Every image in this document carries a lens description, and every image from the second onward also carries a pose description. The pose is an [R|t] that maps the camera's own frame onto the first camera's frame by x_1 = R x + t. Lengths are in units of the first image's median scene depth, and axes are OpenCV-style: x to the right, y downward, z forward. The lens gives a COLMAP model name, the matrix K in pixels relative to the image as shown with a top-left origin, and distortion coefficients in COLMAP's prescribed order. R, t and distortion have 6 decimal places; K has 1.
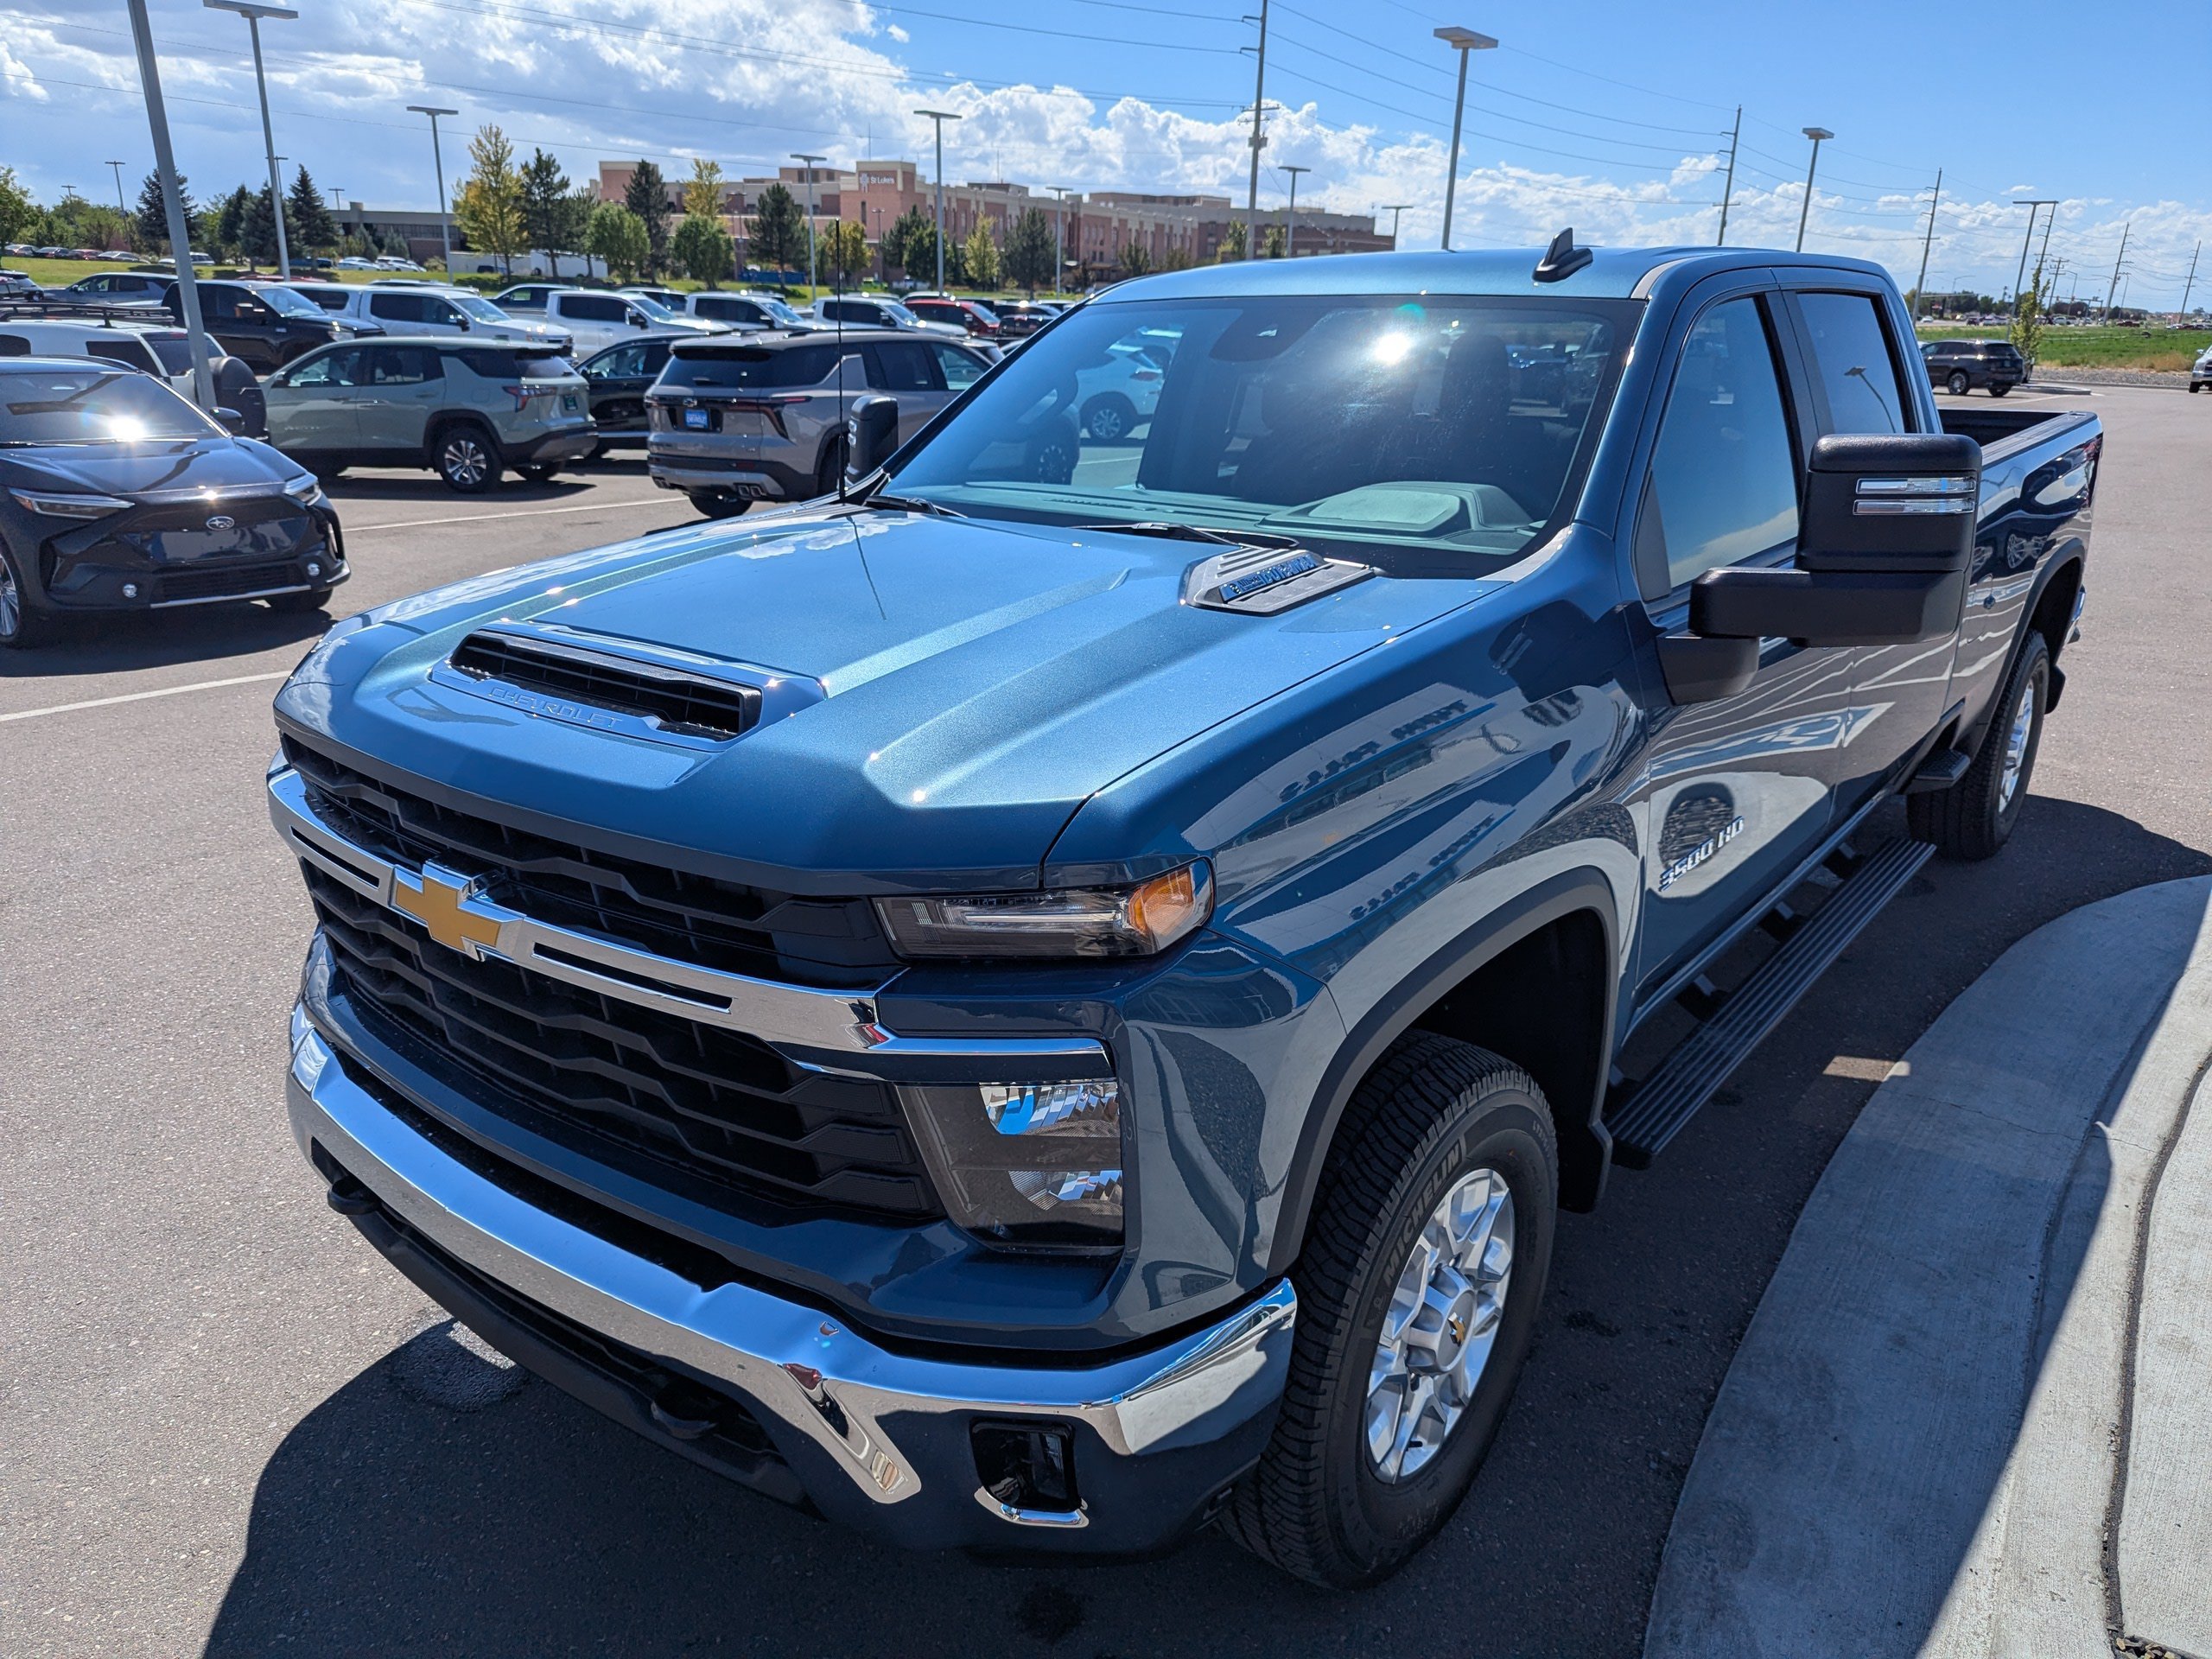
lens RADIAL K [[1582.7, 0, 1212.8], [0, 1582.7, 868.1], [0, 0, 1]] dist [0.022982, -0.016251]
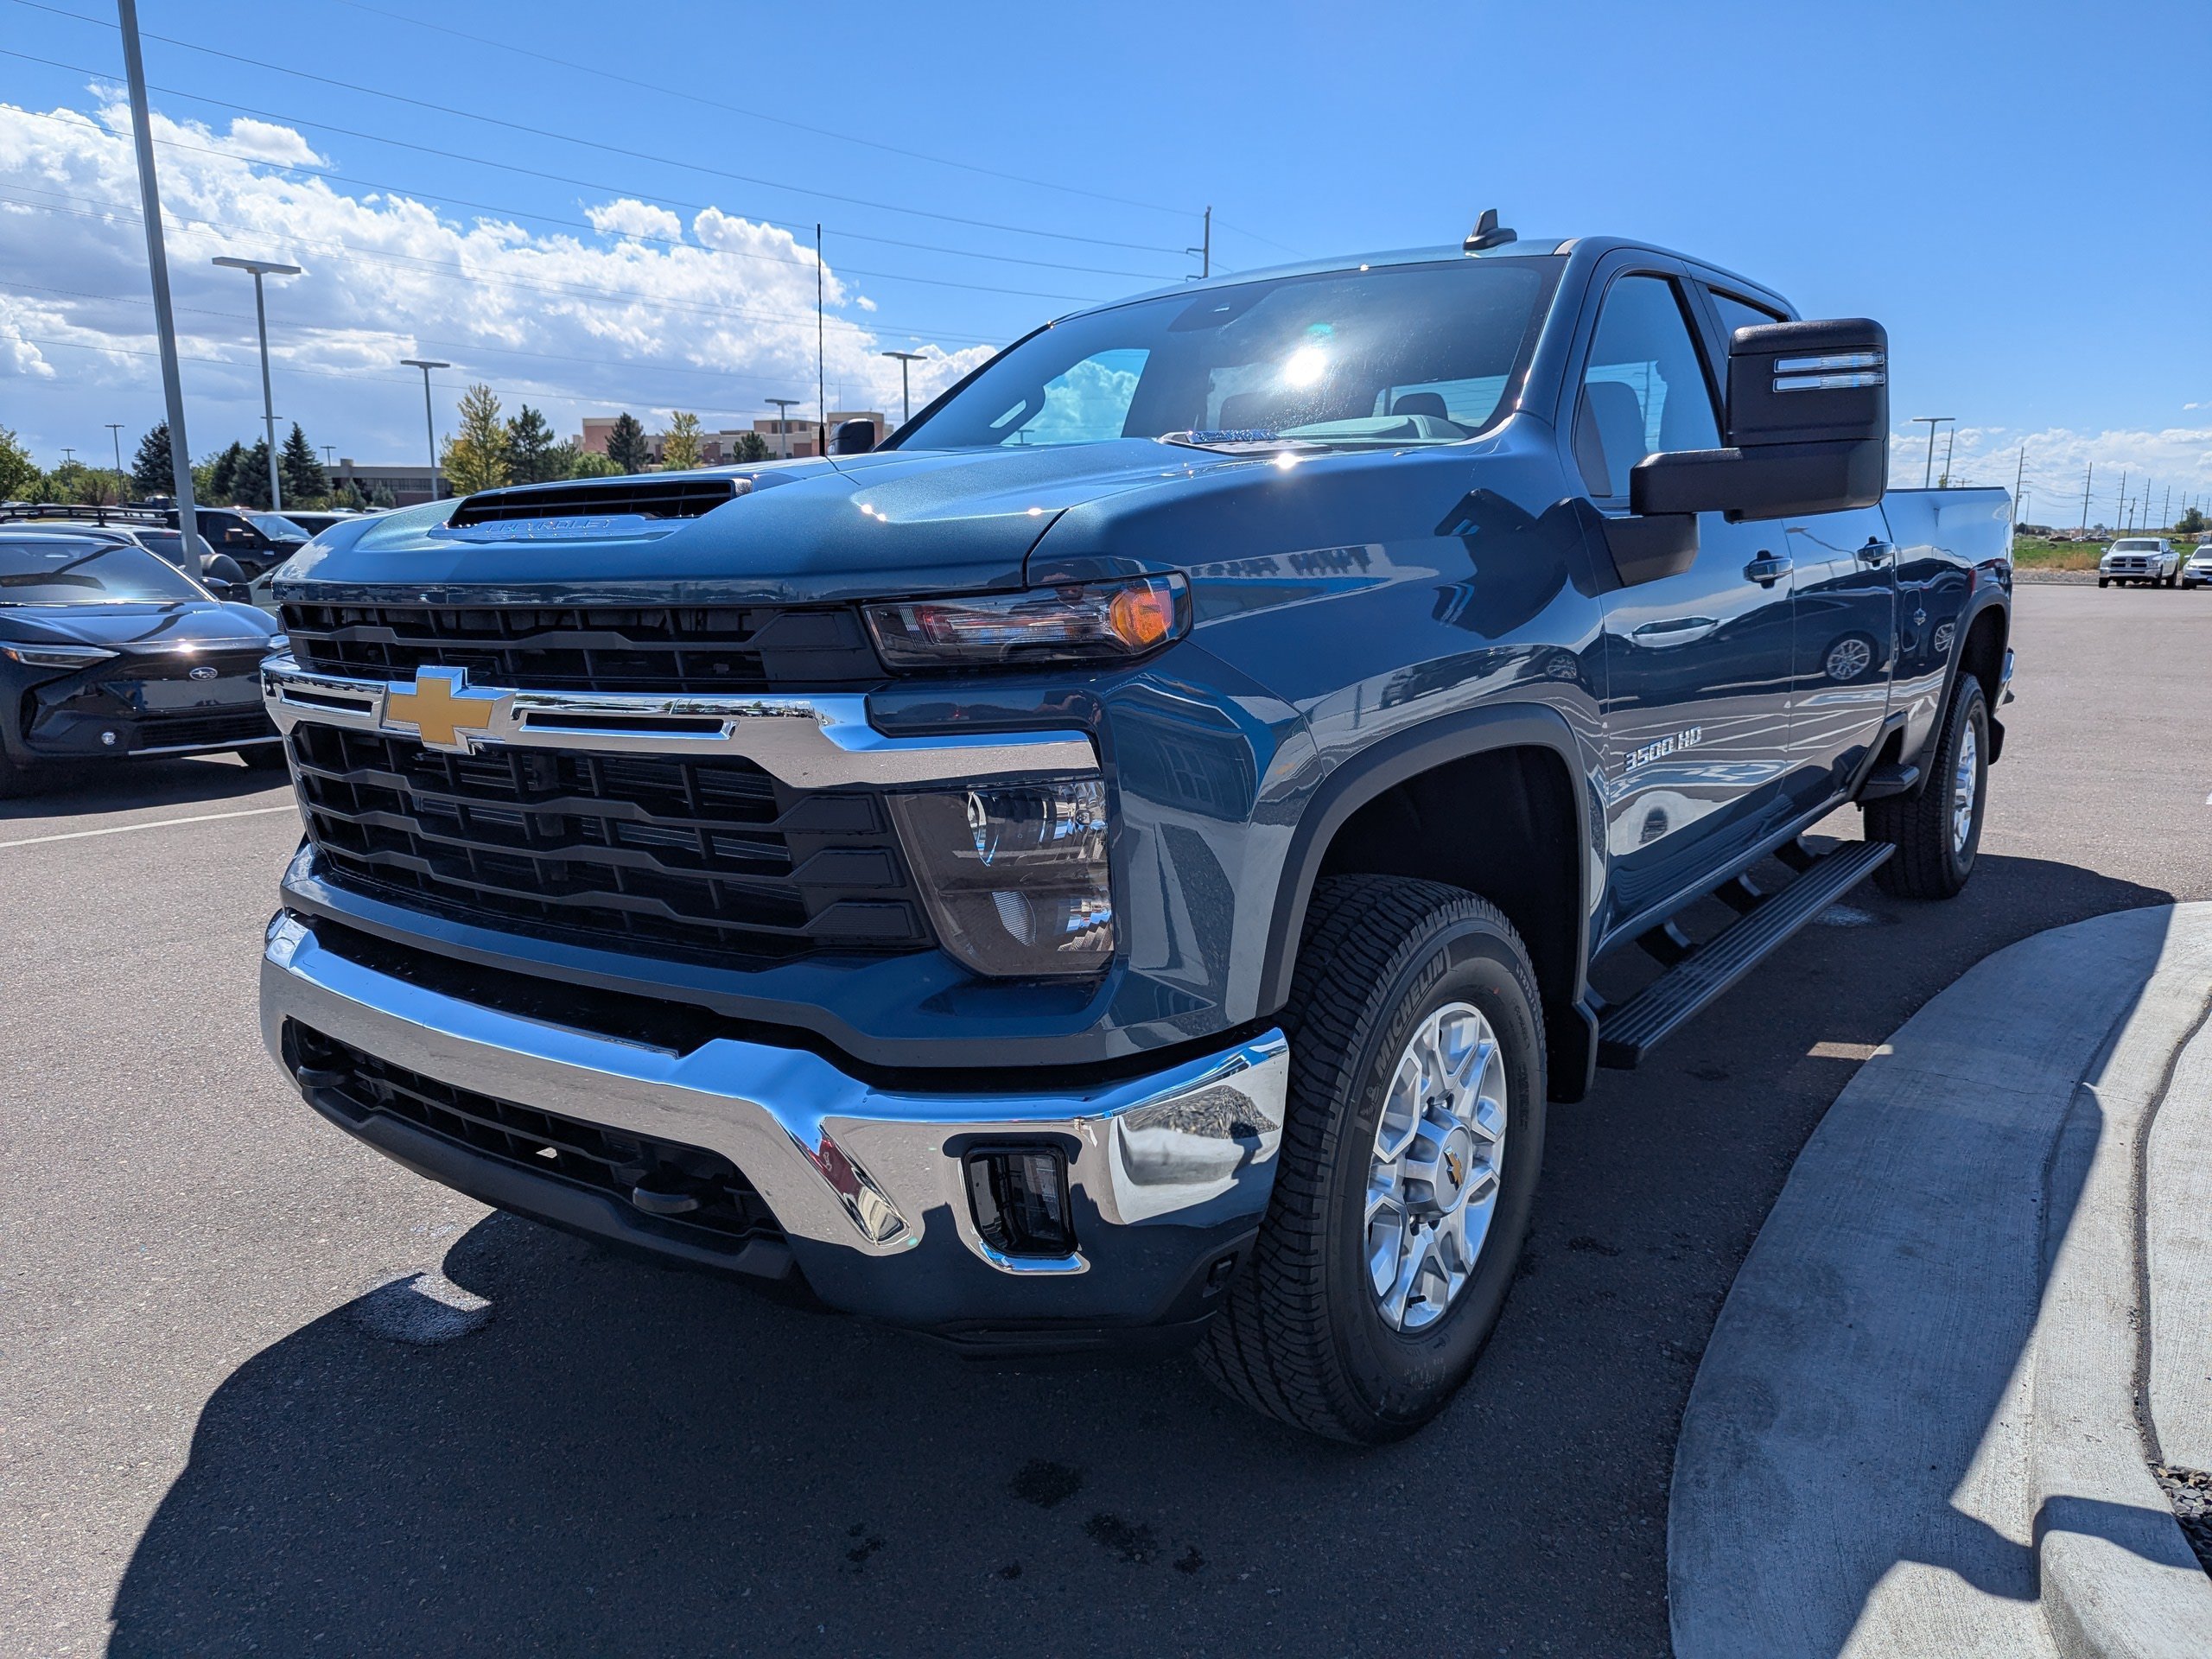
lens RADIAL K [[1574.5, 0, 1219.0], [0, 1574.5, 834.7], [0, 0, 1]] dist [0.046170, -0.043867]
pose [[0.999012, -0.036995, 0.024624, -0.005907], [0.040507, 0.985941, -0.162112, 0.175728], [-0.018280, 0.162949, 0.986465, 0.000536]]
